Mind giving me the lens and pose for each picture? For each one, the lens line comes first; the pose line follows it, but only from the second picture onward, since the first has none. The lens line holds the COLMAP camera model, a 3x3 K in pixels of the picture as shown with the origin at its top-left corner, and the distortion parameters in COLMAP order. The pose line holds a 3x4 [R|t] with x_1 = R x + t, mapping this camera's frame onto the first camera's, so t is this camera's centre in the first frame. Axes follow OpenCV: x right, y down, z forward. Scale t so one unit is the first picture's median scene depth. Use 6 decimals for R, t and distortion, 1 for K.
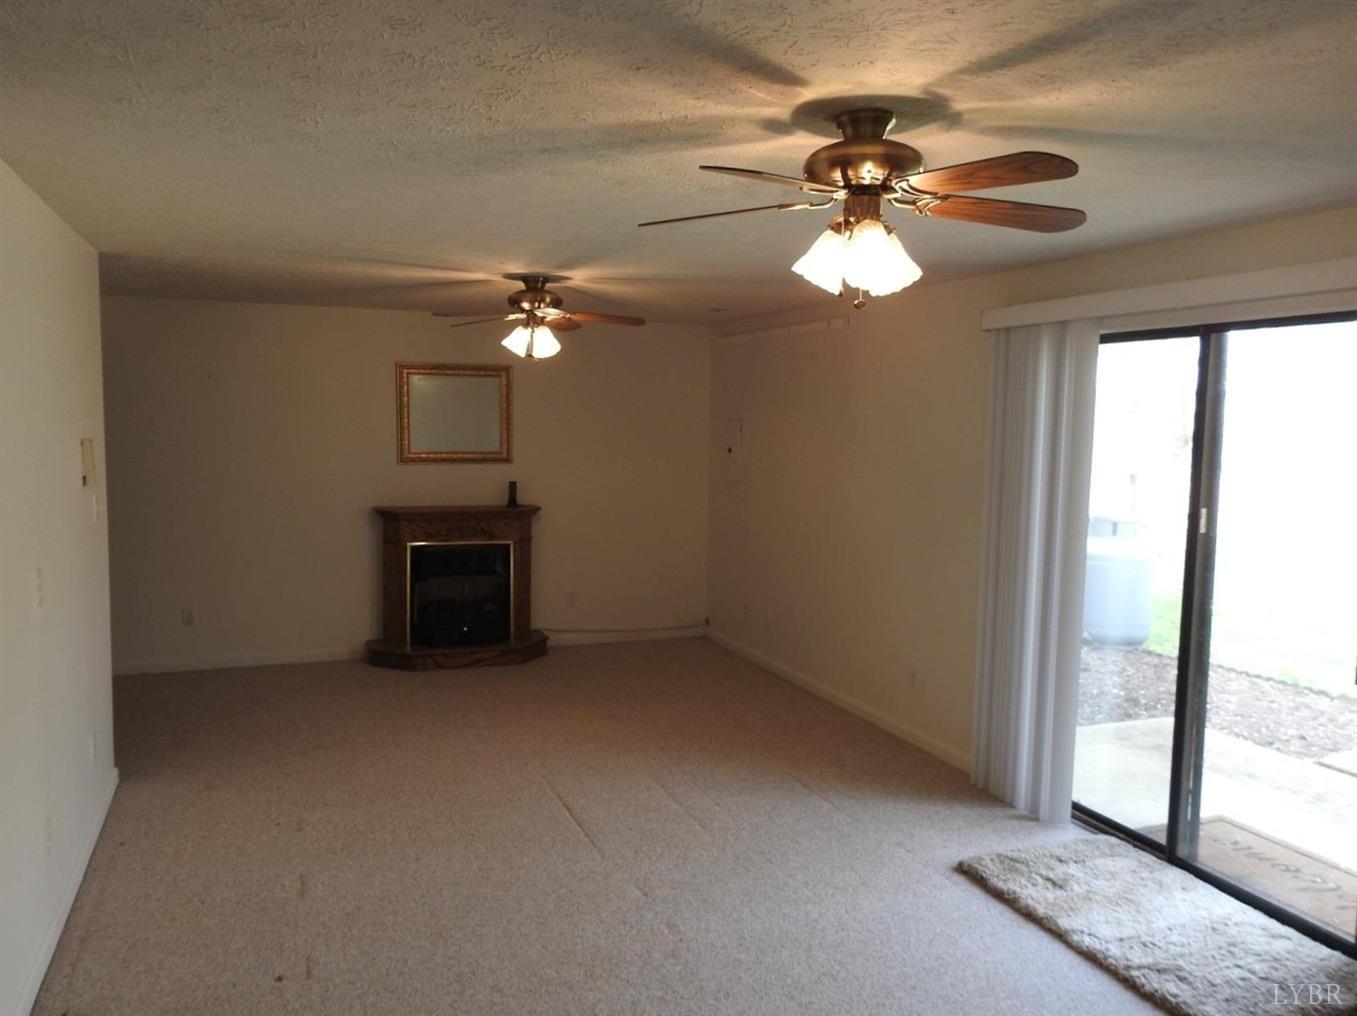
lens RADIAL K [[985.9, 0, 670.2], [0, 985.9, 509.2], [0, 0, 1]] dist [-0.005201, 0.005694]
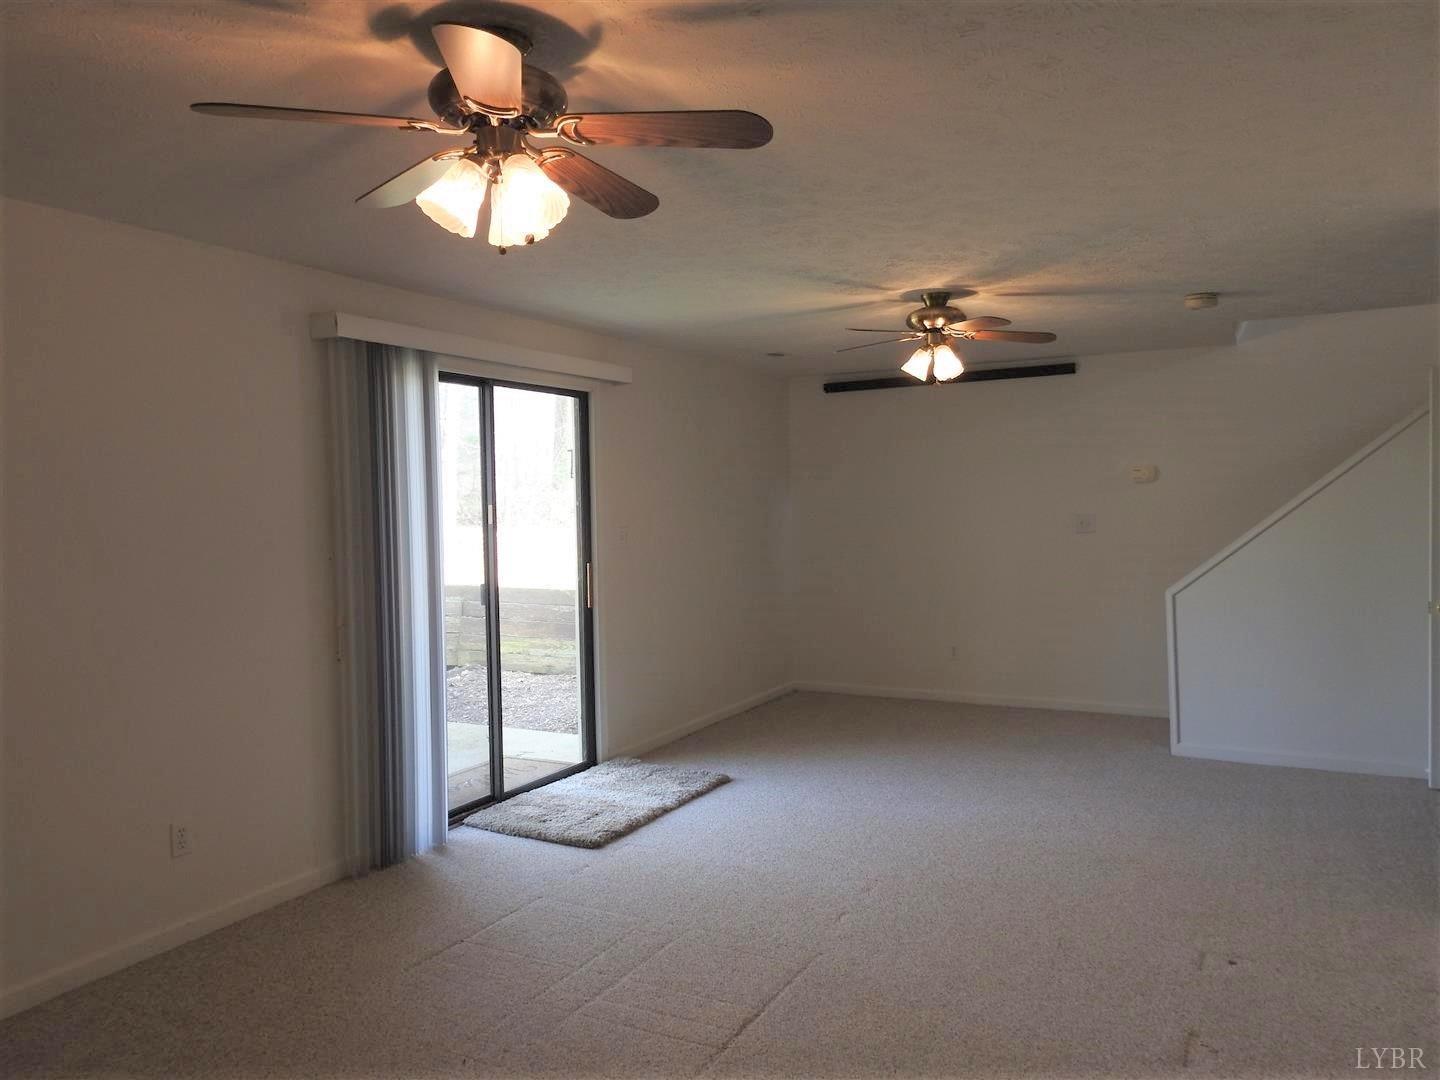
lens RADIAL K [[1046.2, 0, 710.7], [0, 1046.2, 536.5], [0, 0, 1]] dist [-0.005201, 0.005694]
pose [[-0.641060, -0.026096, 0.767047, -0.712401], [0.084555, 0.990937, 0.104379, -0.097825], [-0.762818, 0.131771, -0.633044, 1.670929]]
